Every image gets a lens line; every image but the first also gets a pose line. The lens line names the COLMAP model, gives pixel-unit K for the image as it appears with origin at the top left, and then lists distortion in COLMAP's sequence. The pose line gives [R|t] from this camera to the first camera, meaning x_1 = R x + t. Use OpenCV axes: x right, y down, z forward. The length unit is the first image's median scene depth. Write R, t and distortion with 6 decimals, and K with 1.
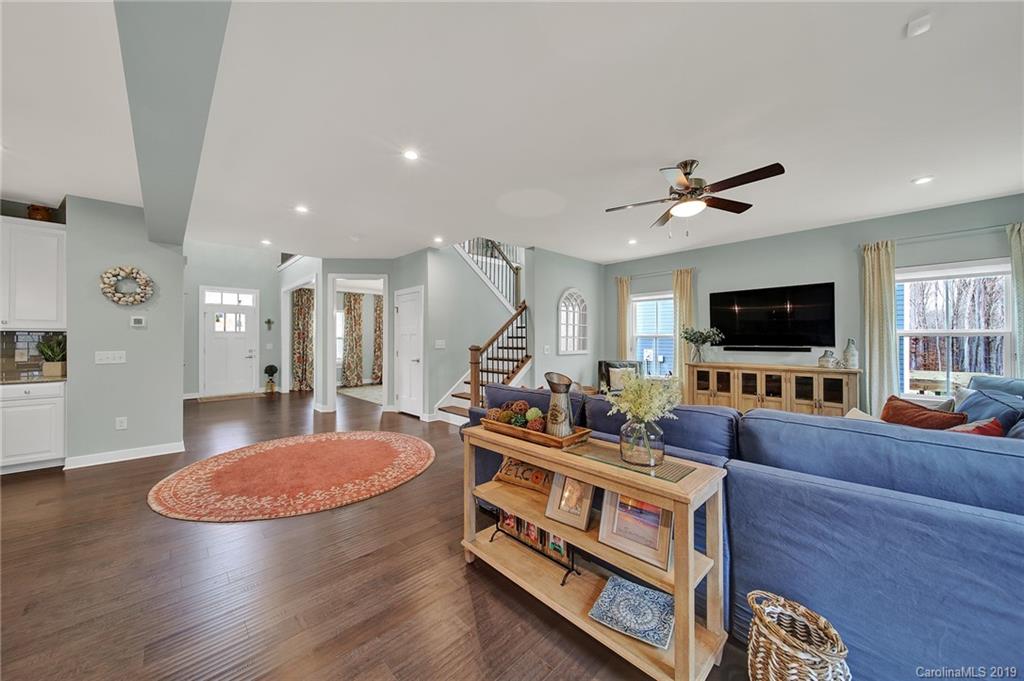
lens RADIAL K [[359.9, 0, 511.6], [0, 359.9, 337.9], [0, 0, 1]] dist [-0.000311, -0.000856]
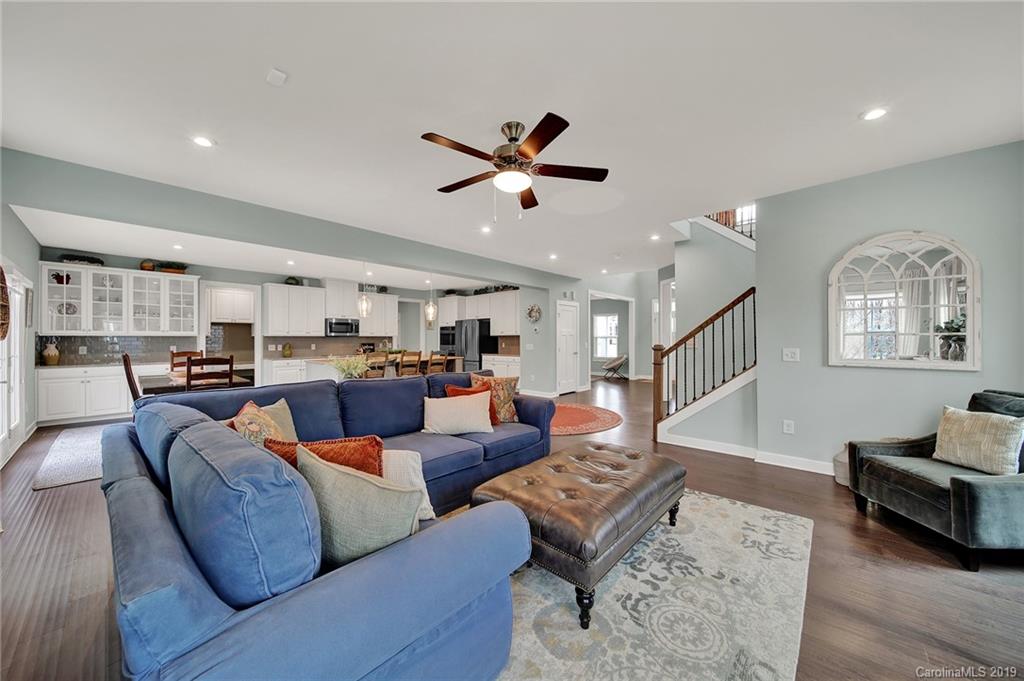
lens RADIAL K [[359.9, 0, 511.4], [0, 359.9, 335.6], [0, 0, 1]] dist [-0.000311, -0.000856]
pose [[0.060799, -0.006902, -0.998126, 0.767631], [0.005827, 0.999962, -0.006560, -0.002437], [0.998133, -0.005418, 0.060837, 0.550866]]
